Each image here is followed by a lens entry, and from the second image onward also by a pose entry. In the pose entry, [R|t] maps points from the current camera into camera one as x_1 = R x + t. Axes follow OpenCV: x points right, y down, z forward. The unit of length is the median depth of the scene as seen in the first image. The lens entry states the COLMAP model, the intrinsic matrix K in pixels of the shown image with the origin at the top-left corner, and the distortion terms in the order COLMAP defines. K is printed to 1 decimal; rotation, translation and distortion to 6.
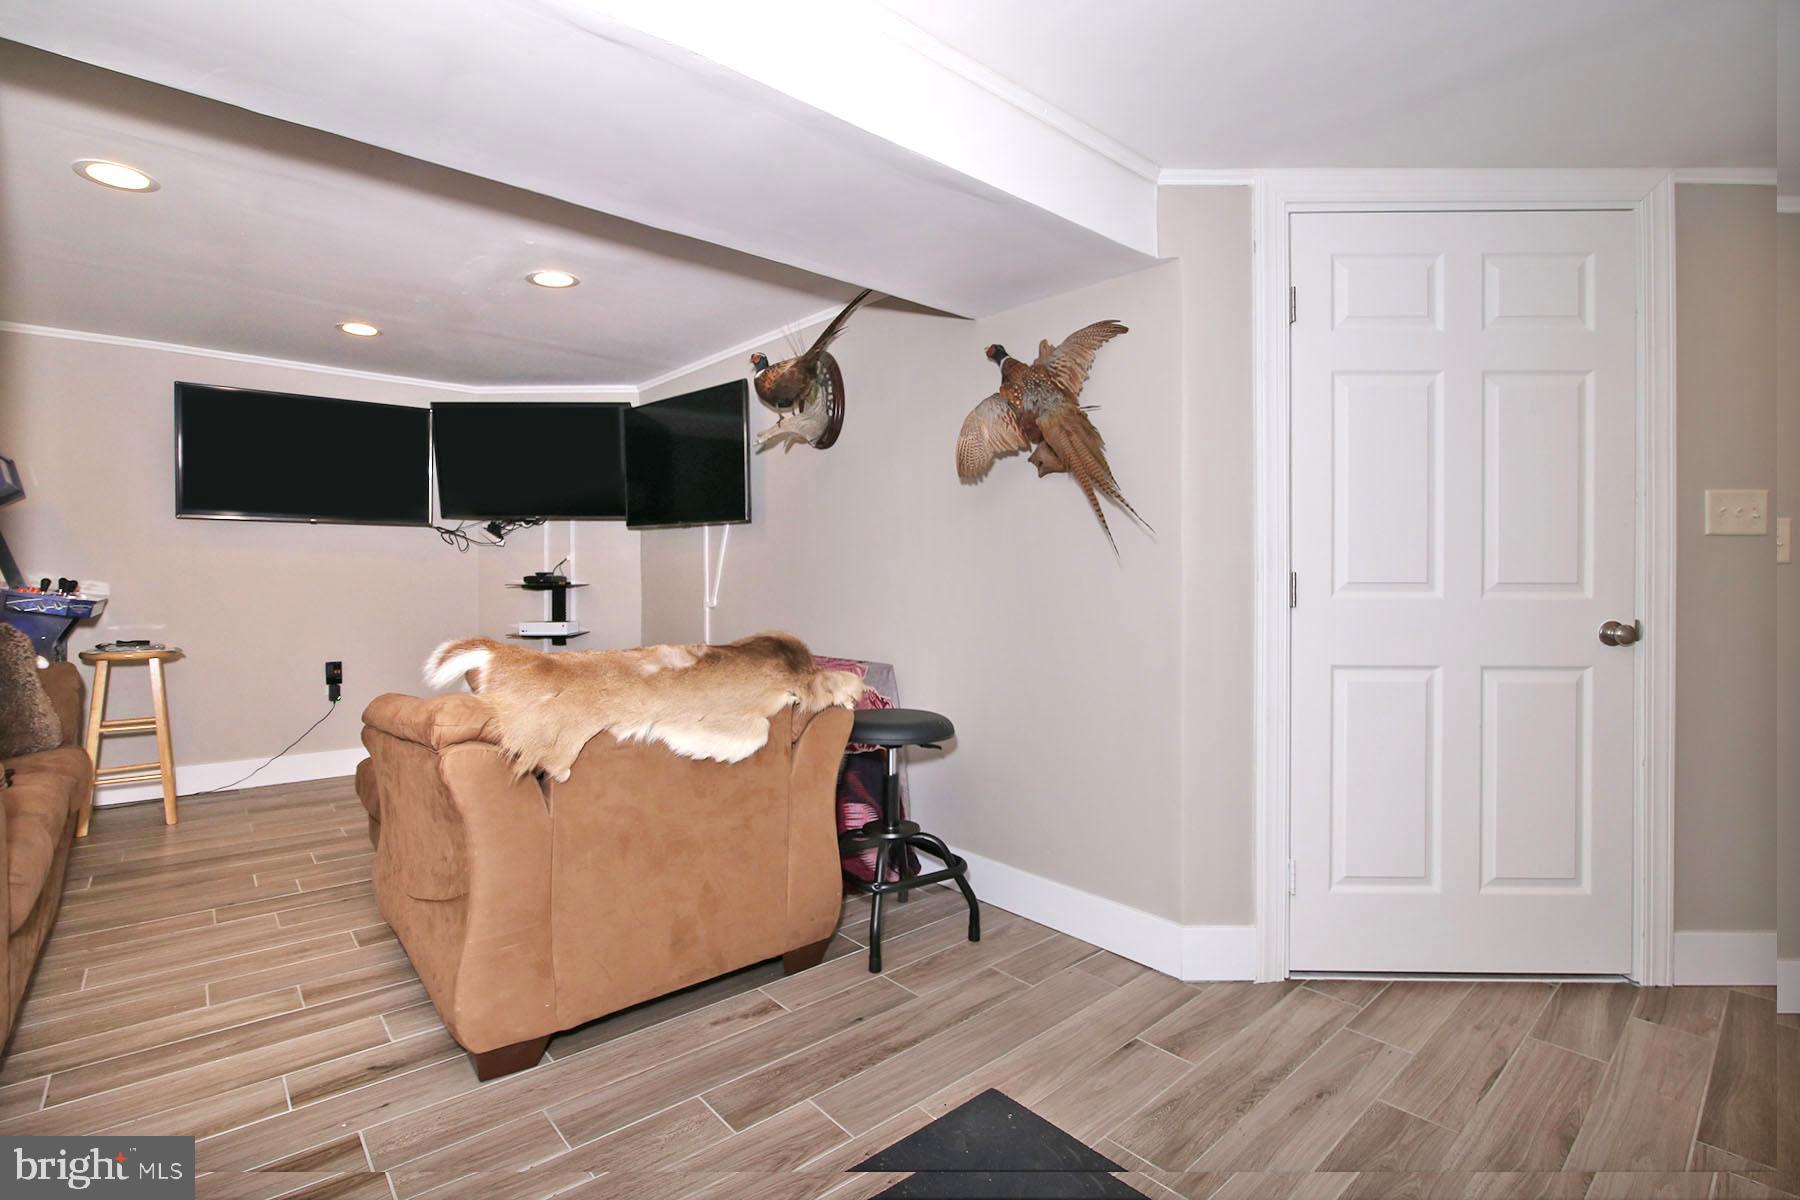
lens RADIAL K [[840.1, 0, 900.0], [0, 840.1, 600.0], [0, 0, 1]] dist [-0.048332, 0.000188]
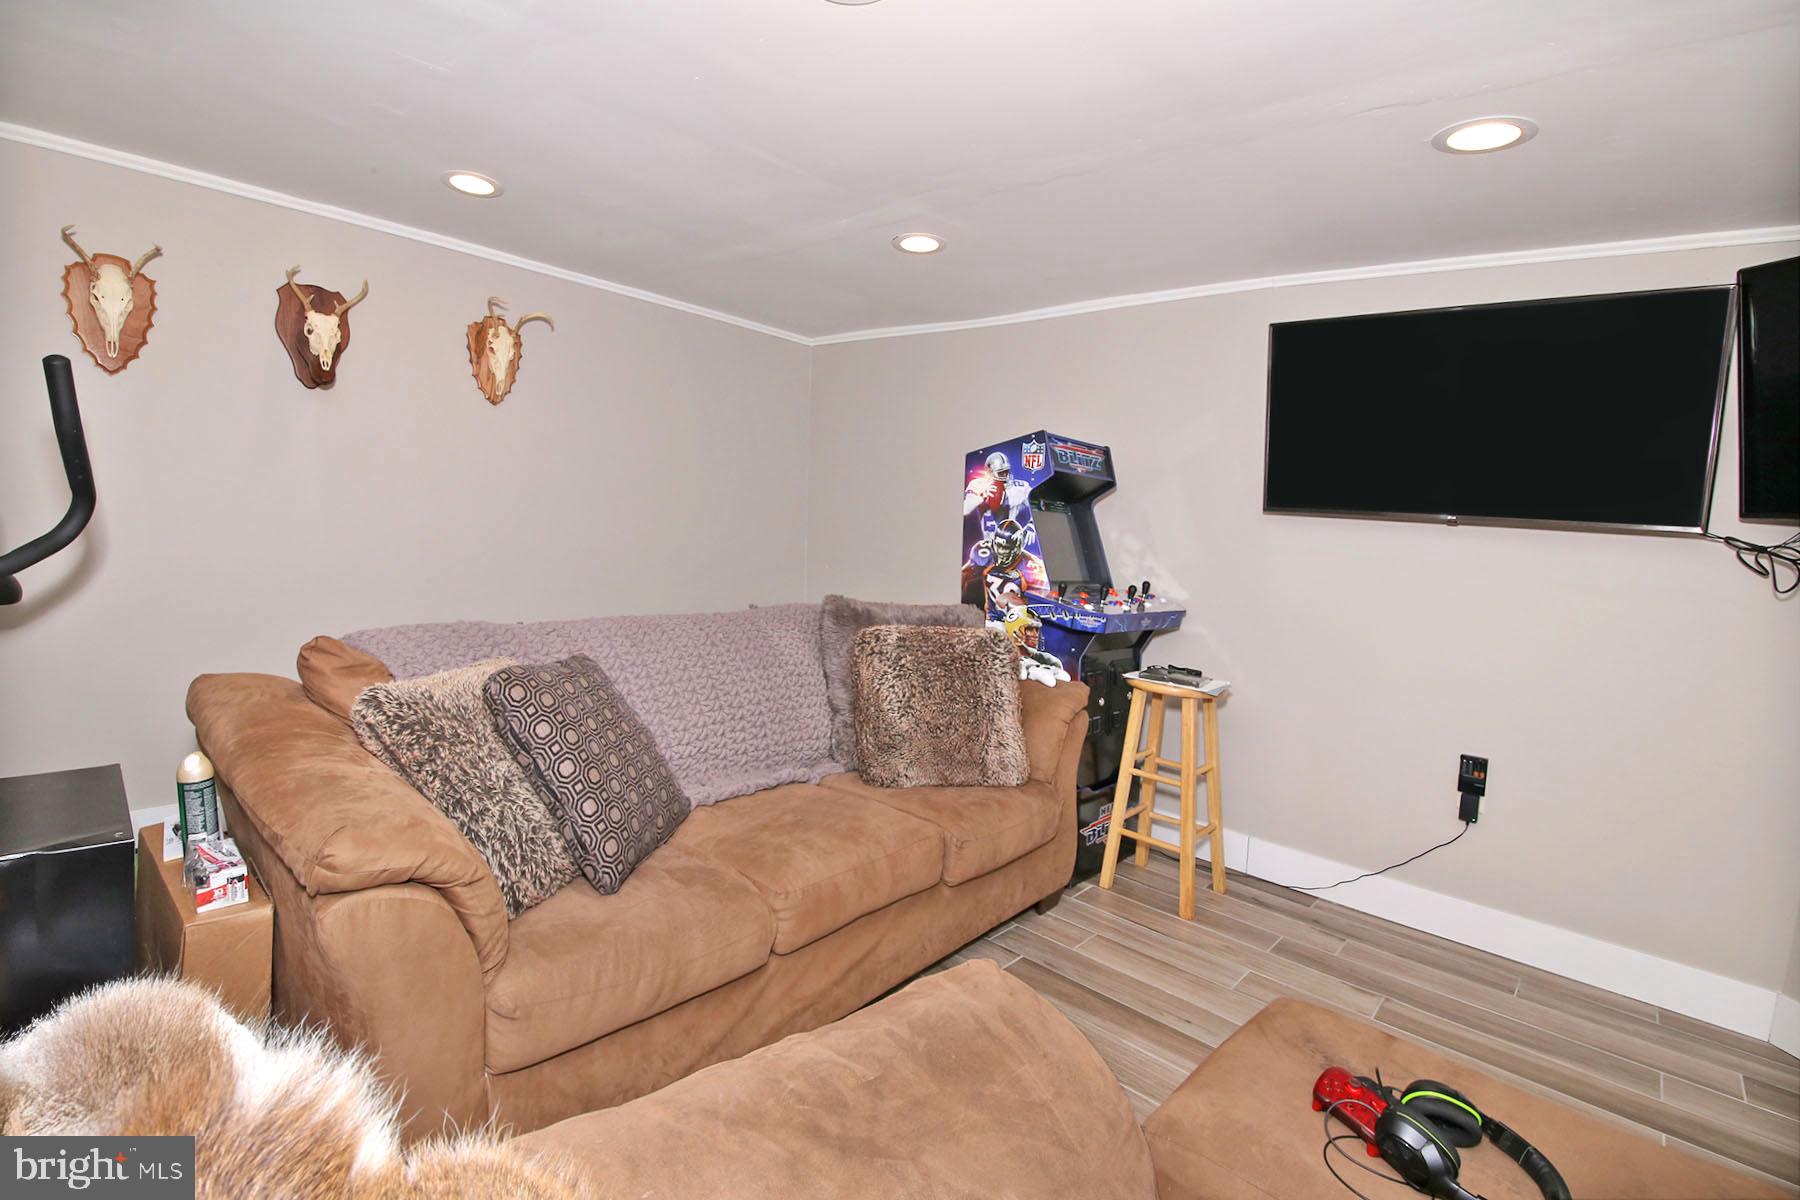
lens RADIAL K [[855.6, 0, 900.0], [0, 855.6, 600.0], [0, 0, 1]] dist [-0.002066, -0.000323]
pose [[0.125503, 0.089256, -0.988070, -0.138141], [-0.105078, 0.991539, 0.076223, -0.041959], [0.986513, 0.094258, 0.133820, 0.490844]]
